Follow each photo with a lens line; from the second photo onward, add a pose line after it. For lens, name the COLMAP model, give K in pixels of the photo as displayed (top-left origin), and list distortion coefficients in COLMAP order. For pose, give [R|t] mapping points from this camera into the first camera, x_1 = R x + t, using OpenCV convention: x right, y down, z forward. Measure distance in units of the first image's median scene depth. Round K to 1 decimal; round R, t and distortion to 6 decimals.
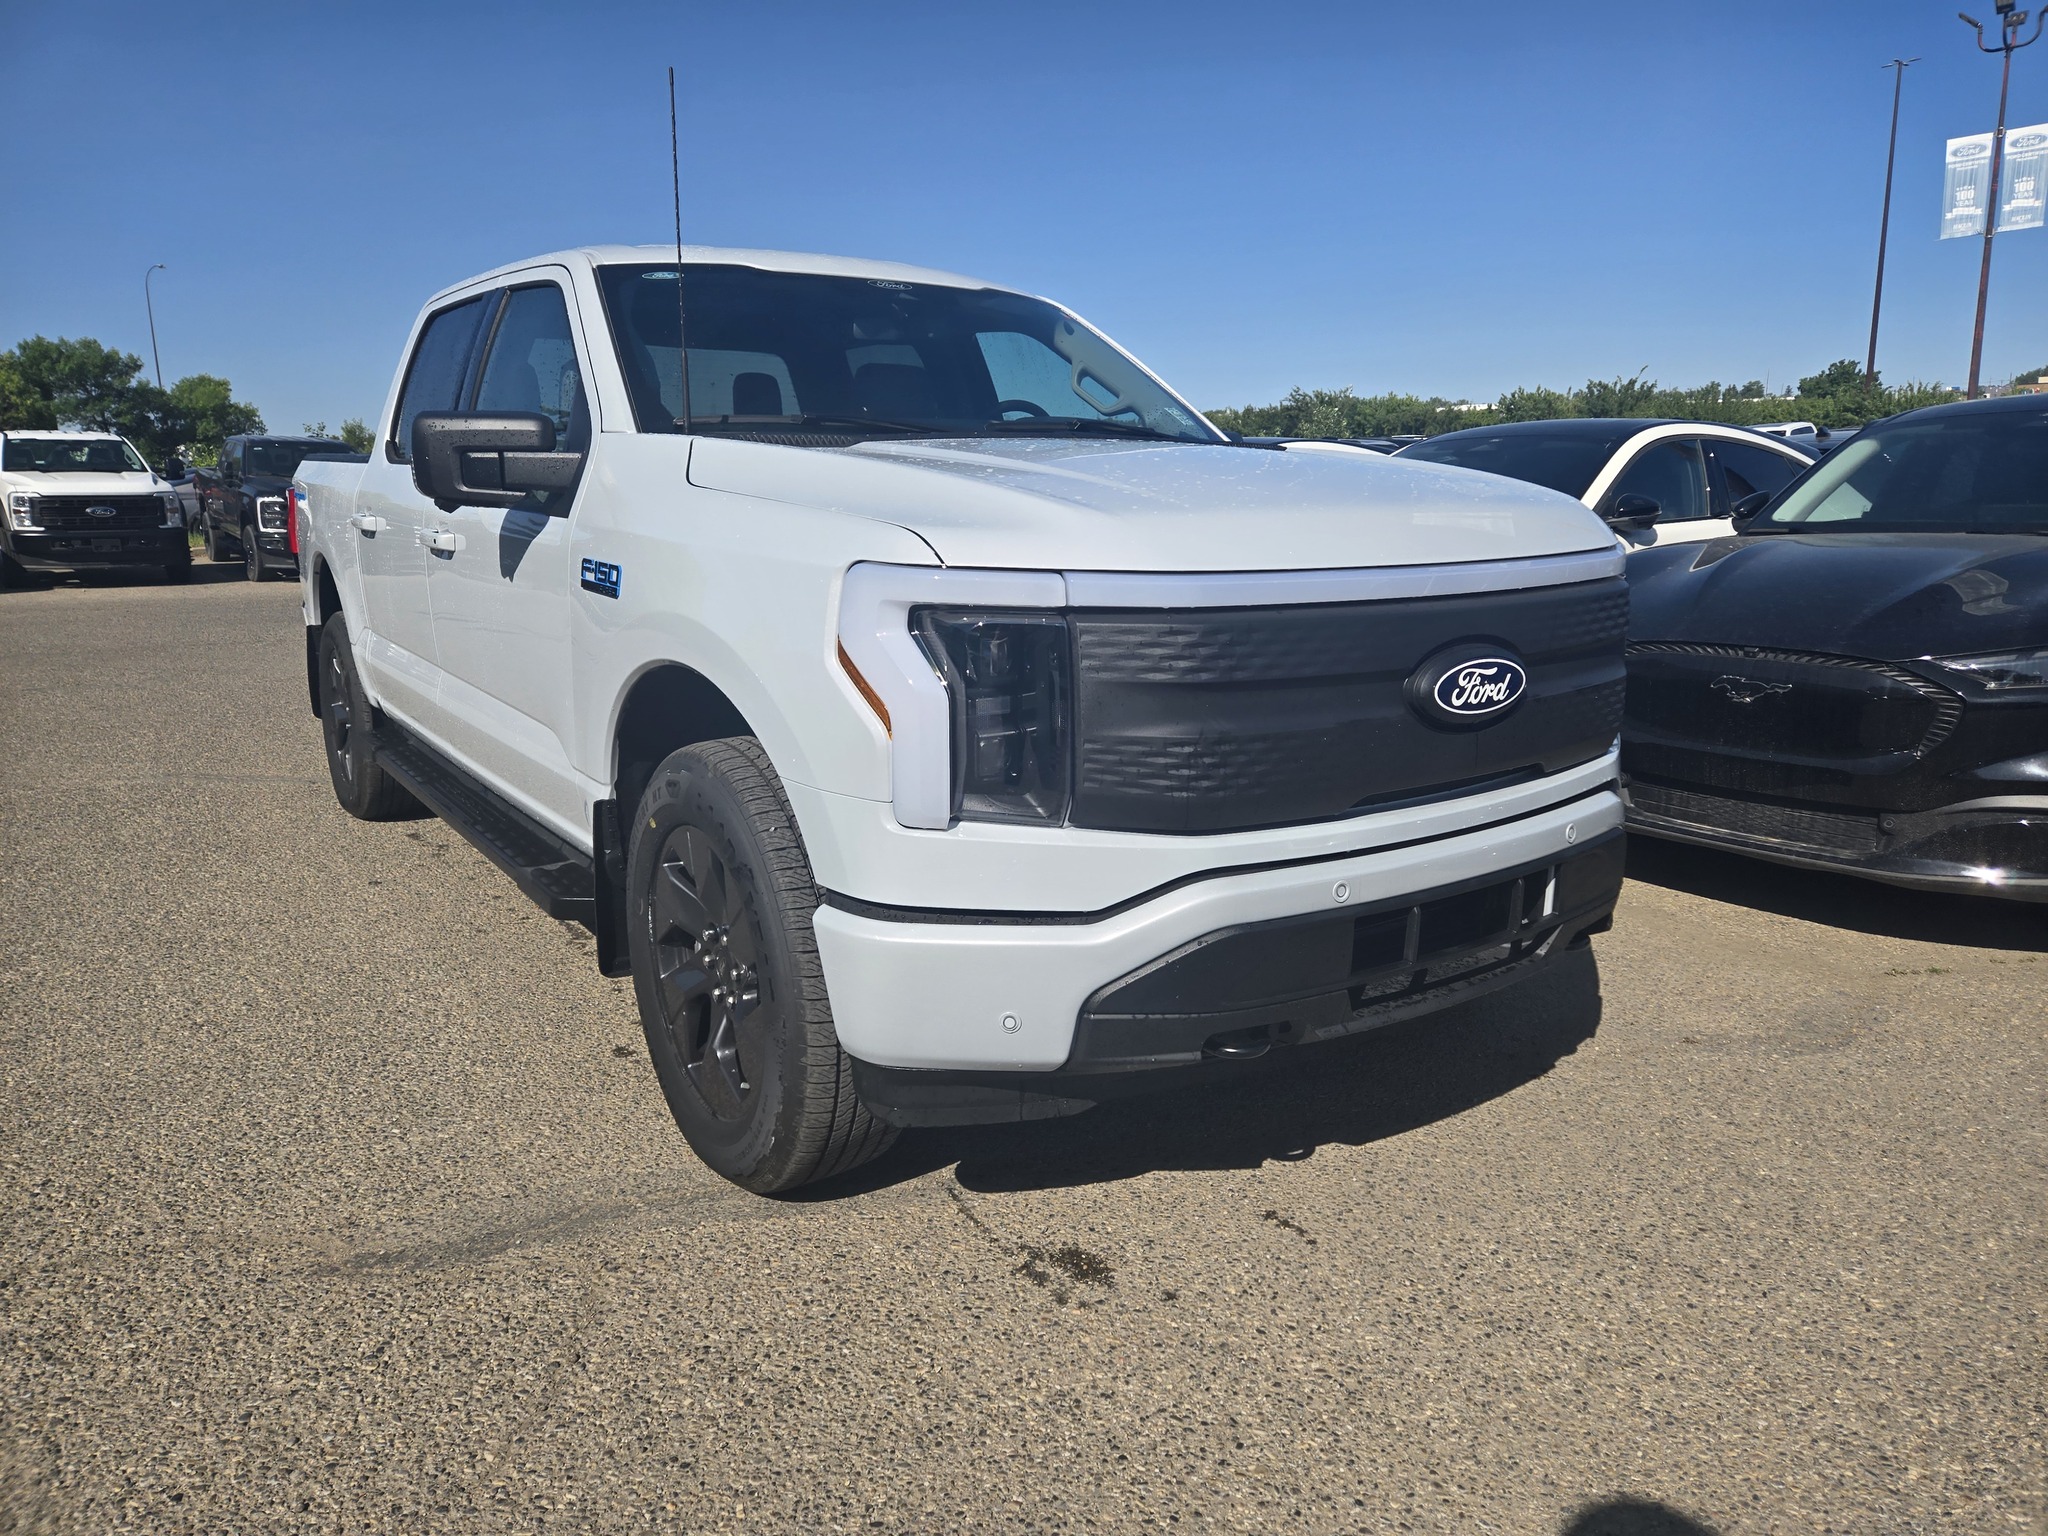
lens RADIAL K [[1479.0, 0, 1042.4], [0, 1479.0, 766.7], [0, 0, 1]] dist [0.043707, -0.009288]
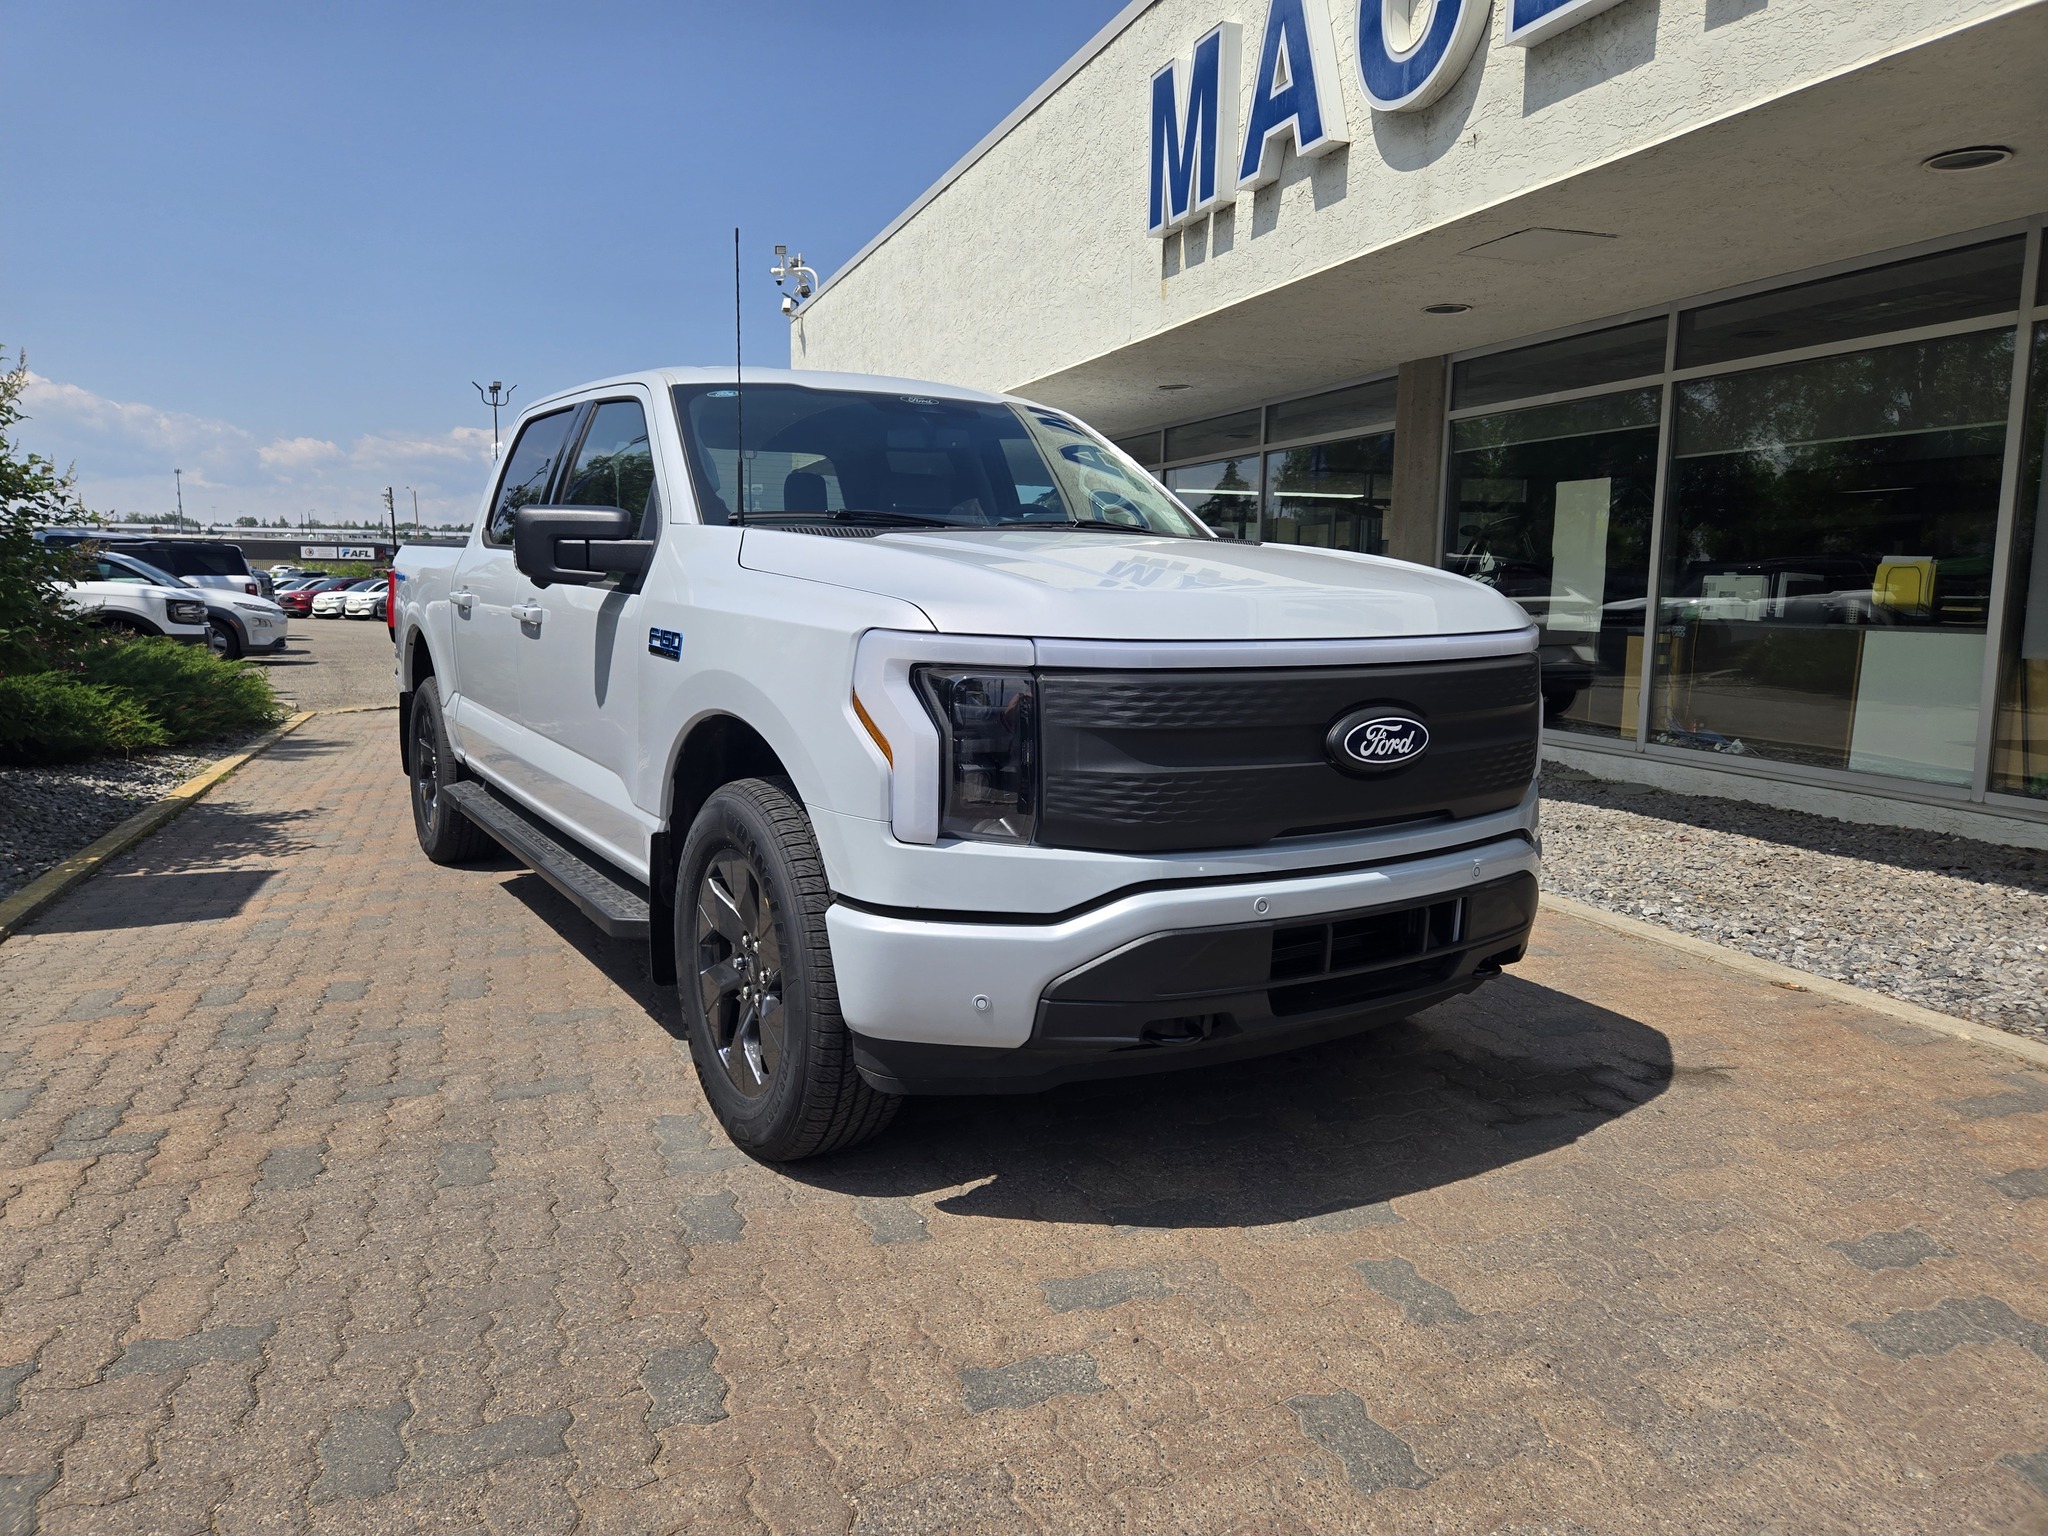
lens RADIAL K [[1479.0, 0, 1017.6], [0, 1479.0, 747.4], [0, 0, 1]] dist [0.043707, -0.009288]
pose [[0.998533, 0.018479, -0.050888, 0.057763], [-0.022157, 0.997108, -0.072692, 0.044268], [0.049398, 0.073713, 0.996055, -0.202162]]
